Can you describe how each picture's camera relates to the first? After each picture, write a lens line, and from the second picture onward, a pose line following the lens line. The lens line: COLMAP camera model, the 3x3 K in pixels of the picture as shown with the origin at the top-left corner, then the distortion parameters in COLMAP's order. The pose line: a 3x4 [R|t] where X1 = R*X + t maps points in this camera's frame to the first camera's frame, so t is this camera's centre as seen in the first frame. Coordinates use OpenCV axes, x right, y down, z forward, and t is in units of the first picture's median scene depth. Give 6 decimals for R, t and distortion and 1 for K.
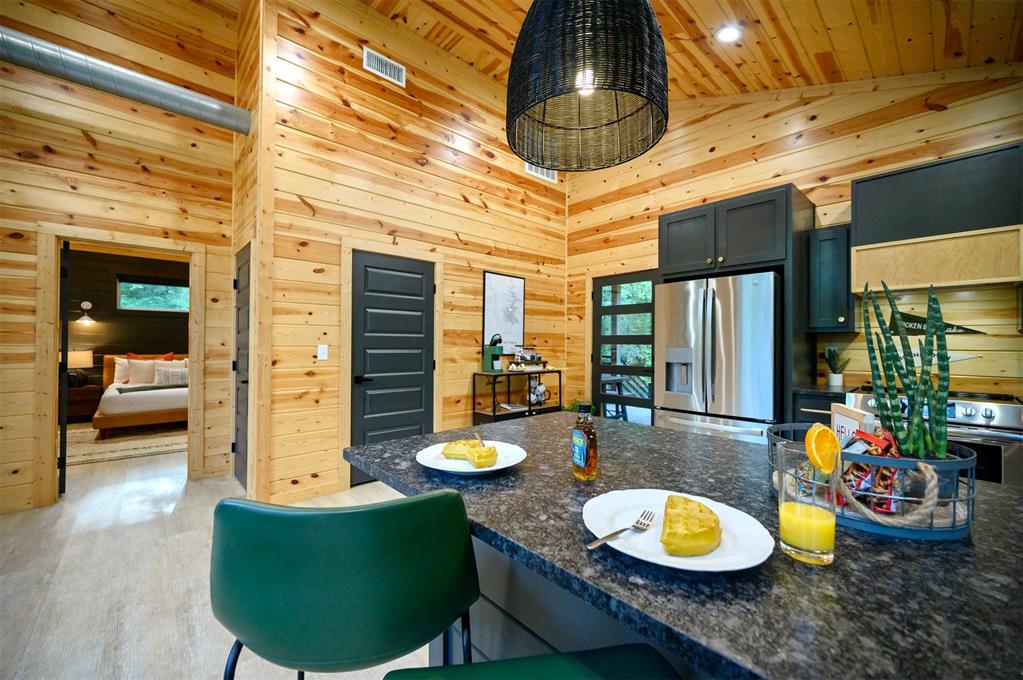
lens RADIAL K [[409.2, 0, 506.7], [0, 409.2, 342.8], [0, 0, 1]] dist [-0.002399, 0.000332]
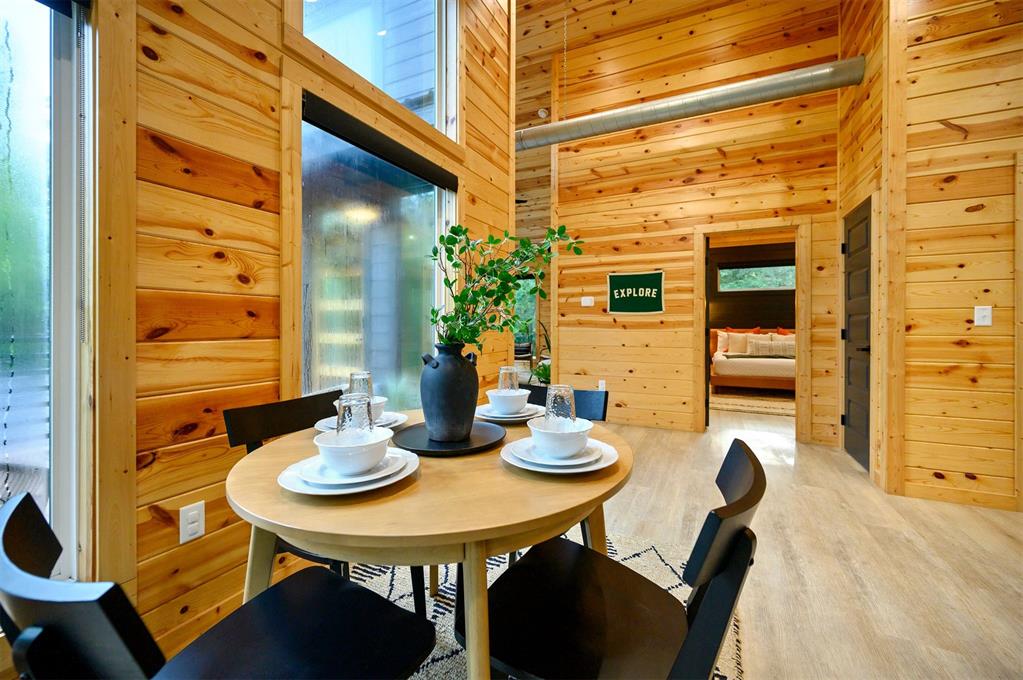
lens RADIAL K [[409.2, 0, 506.9], [0, 409.2, 326.8], [0, 0, 1]] dist [-0.002399, 0.000332]
pose [[0.371448, -0.007555, -0.928423, -0.079506], [0.010989, 0.999933, -0.003741, 0.037243], [0.928389, -0.008813, 0.371506, -0.090957]]
